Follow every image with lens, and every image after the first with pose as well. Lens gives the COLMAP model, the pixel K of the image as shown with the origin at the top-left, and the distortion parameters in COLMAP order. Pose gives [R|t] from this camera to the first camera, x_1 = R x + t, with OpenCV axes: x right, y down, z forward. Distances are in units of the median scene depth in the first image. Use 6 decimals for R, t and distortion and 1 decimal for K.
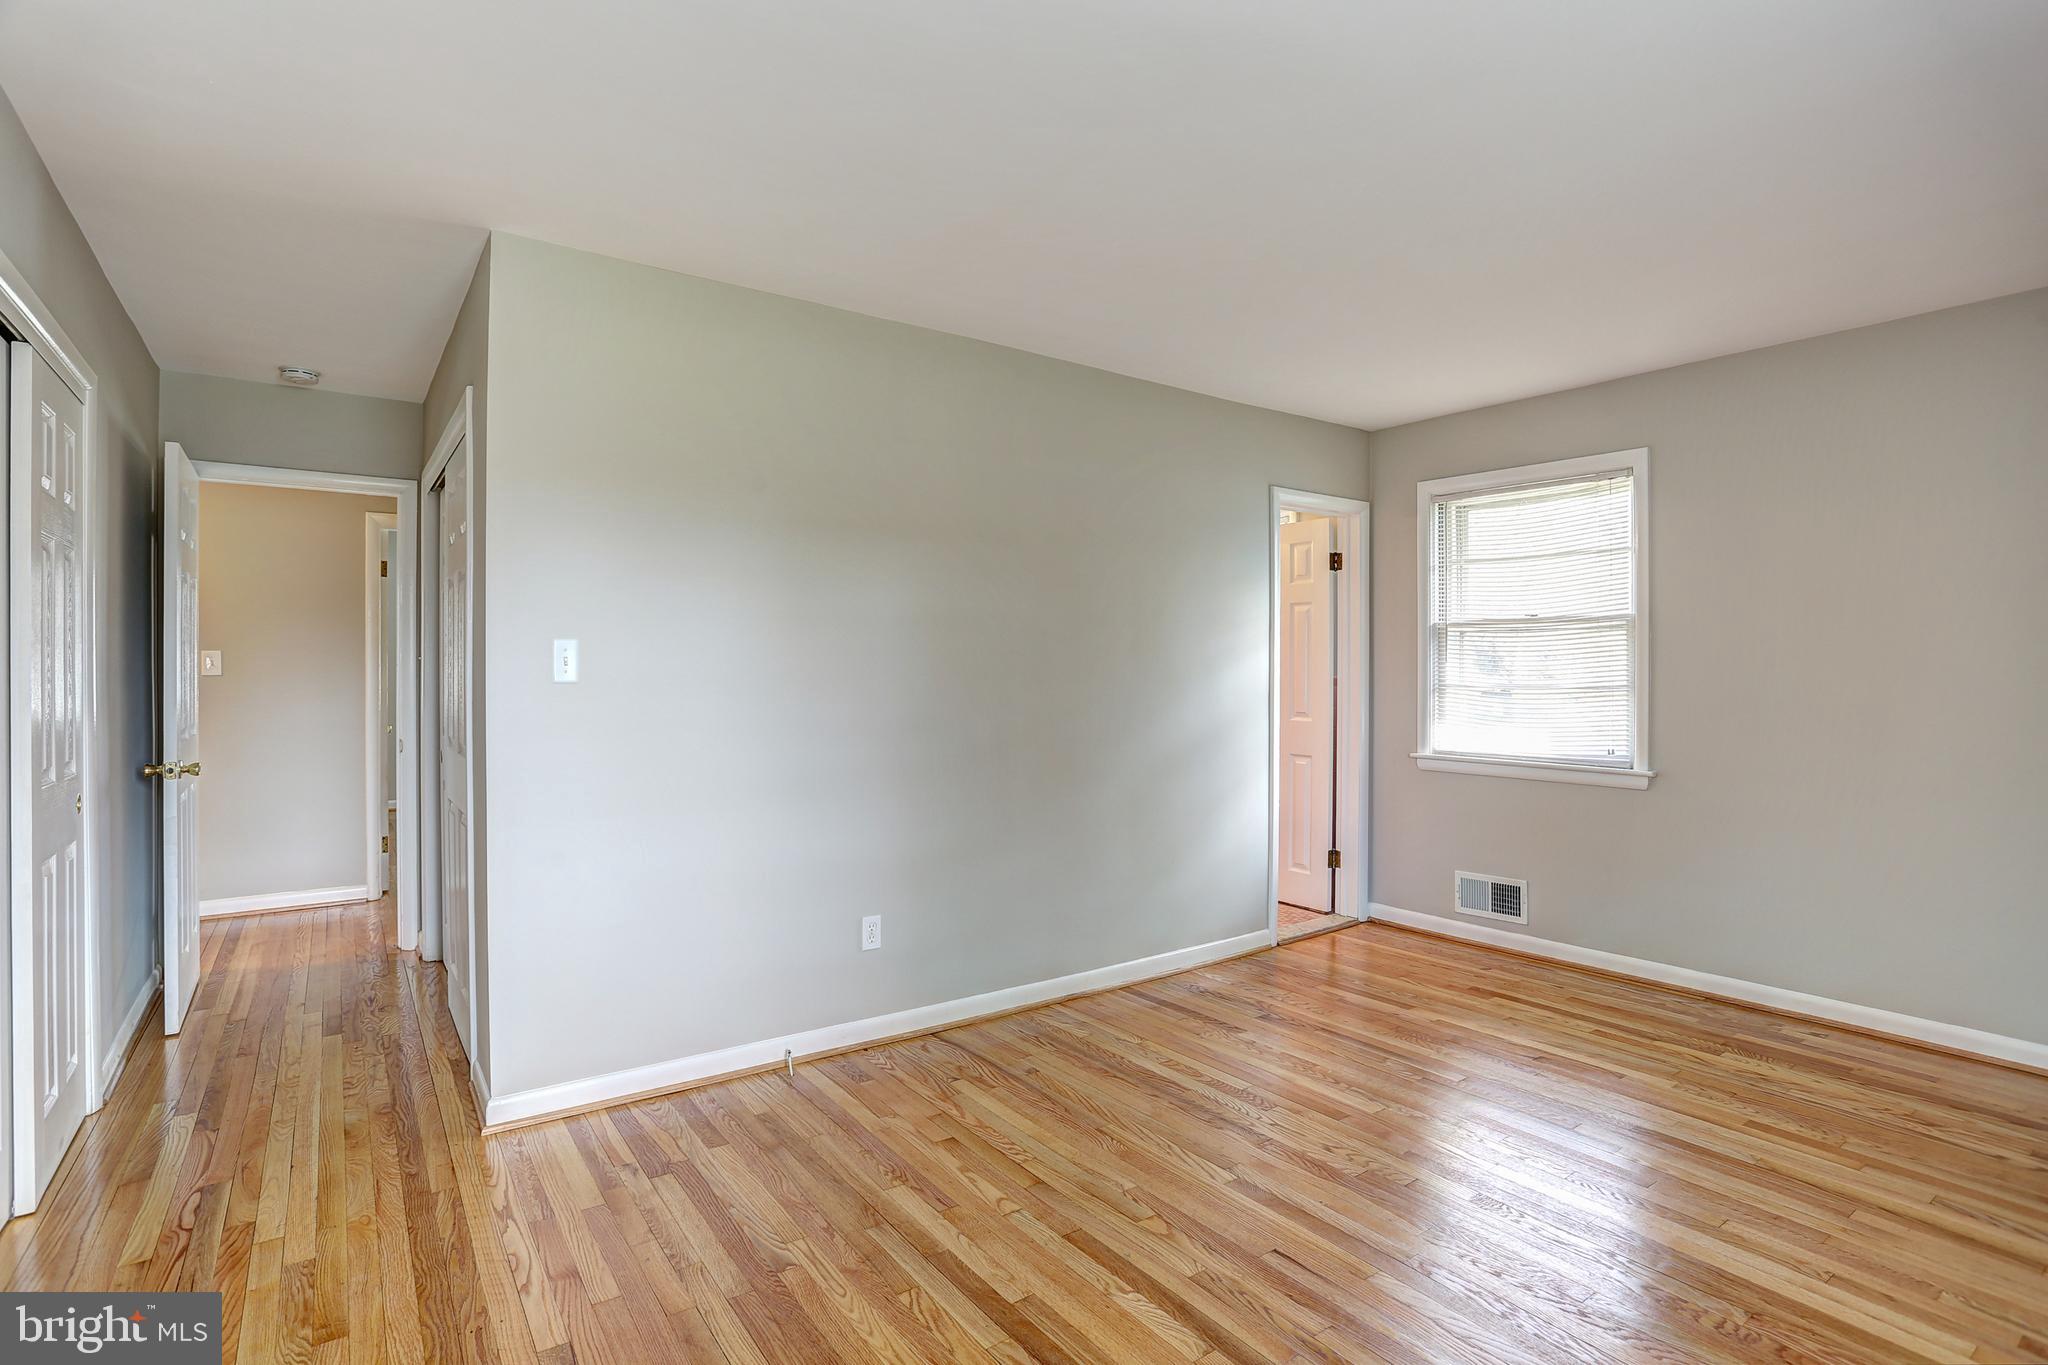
lens RADIAL K [[1001.9, 0, 1023.7], [0, 1001.9, 667.0], [0, 0, 1]] dist [-0.064129, 0.016773]
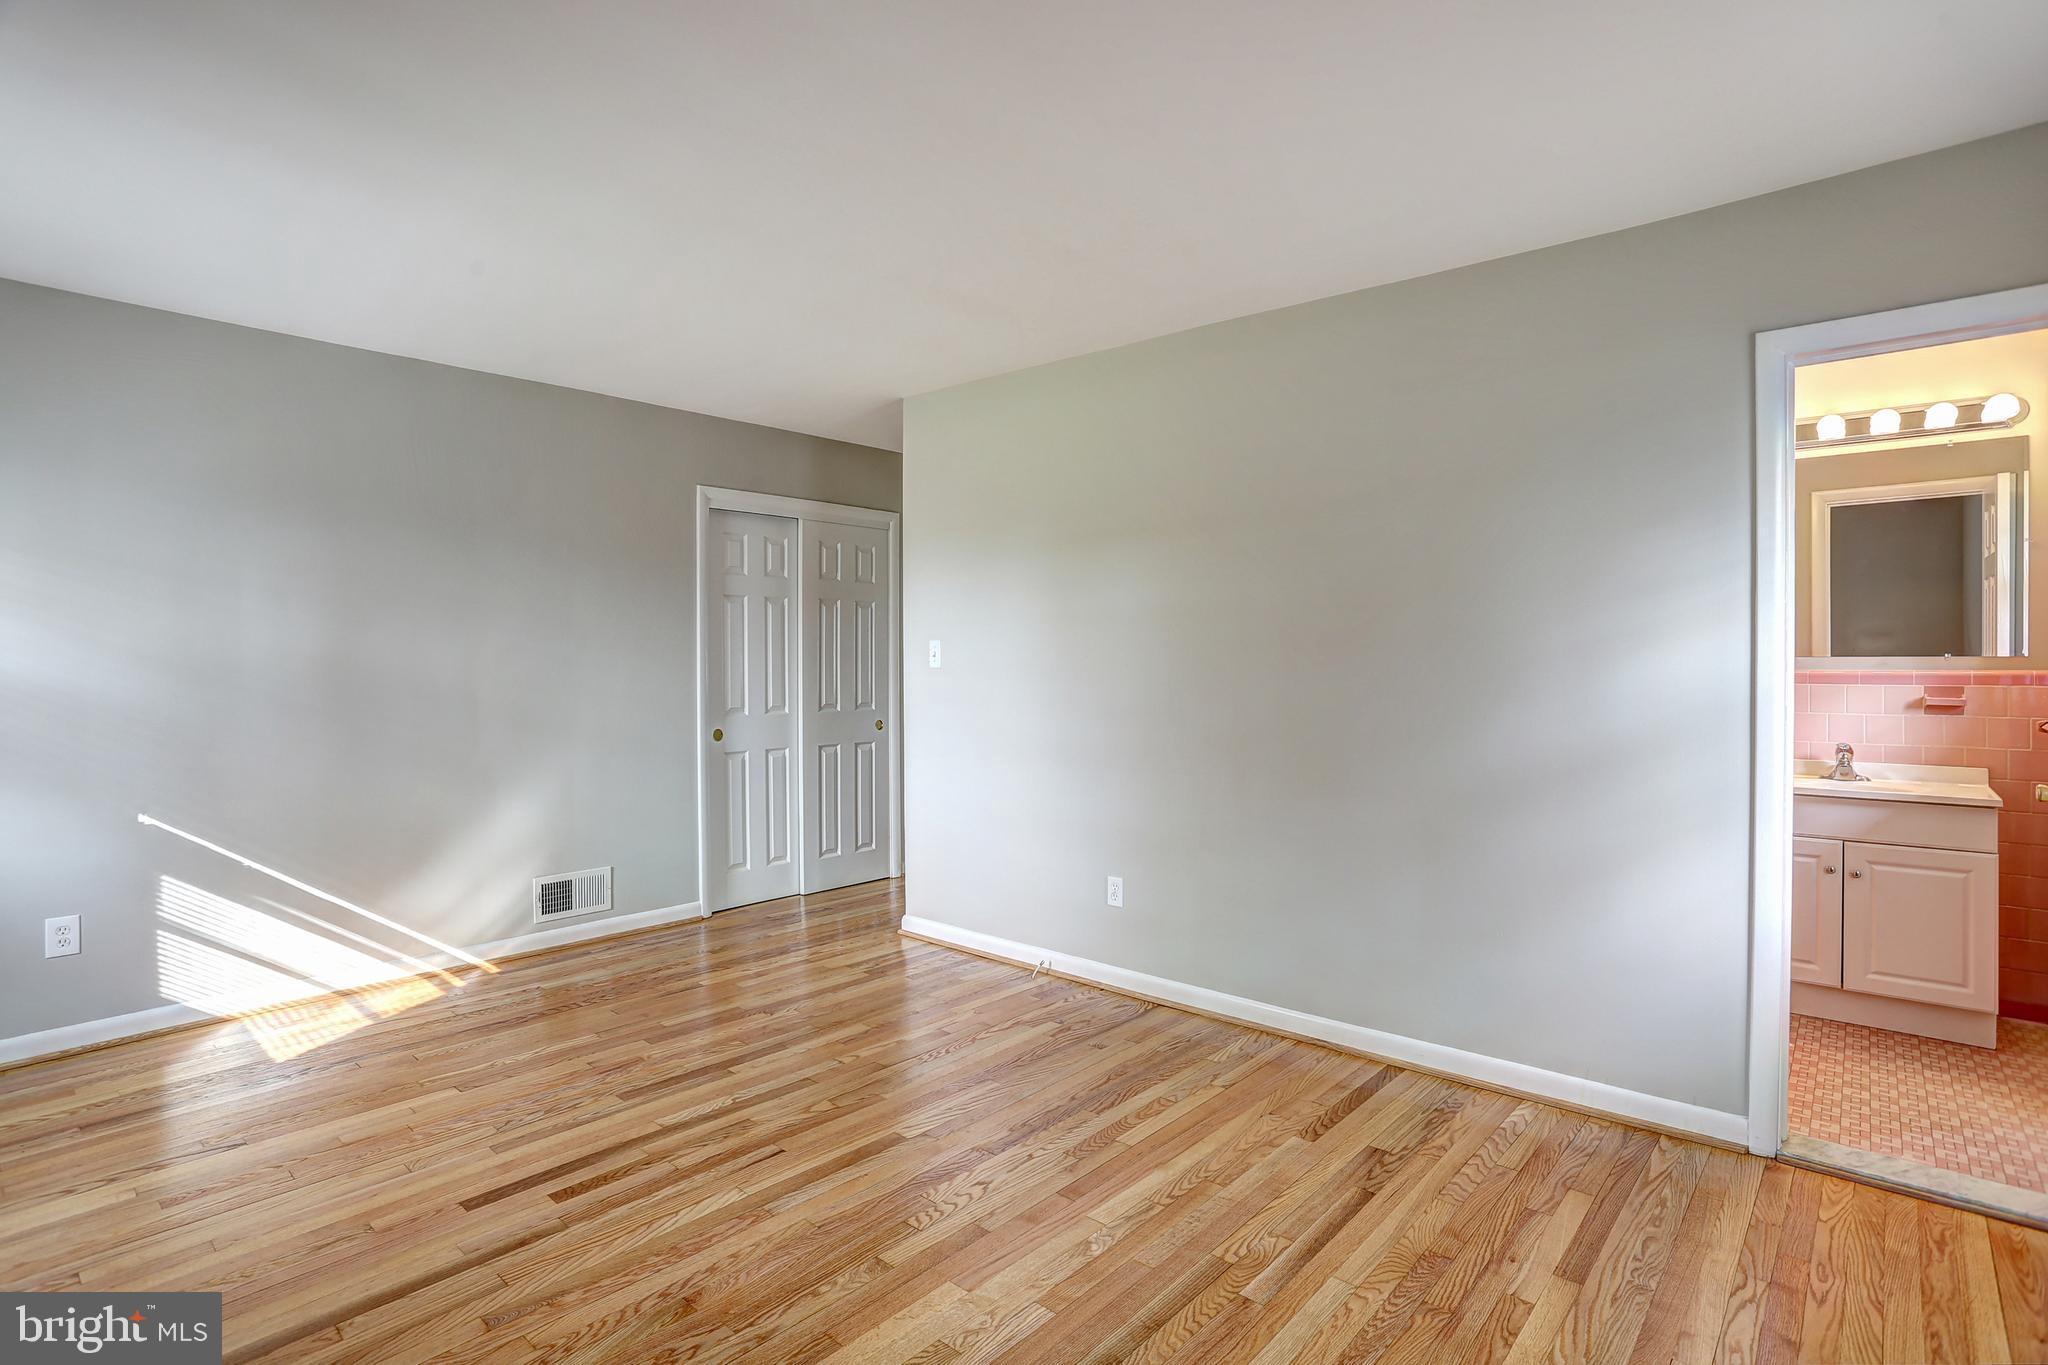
lens RADIAL K [[1001.9, 0, 1023.7], [0, 1001.9, 667.0], [0, 0, 1]] dist [-0.064129, 0.016773]
pose [[0.209802, -0.001026, -0.977743, 0.936470], [0.003254, 0.999995, -0.000351, 0.011367], [0.977739, -0.003108, 0.209804, 0.660186]]
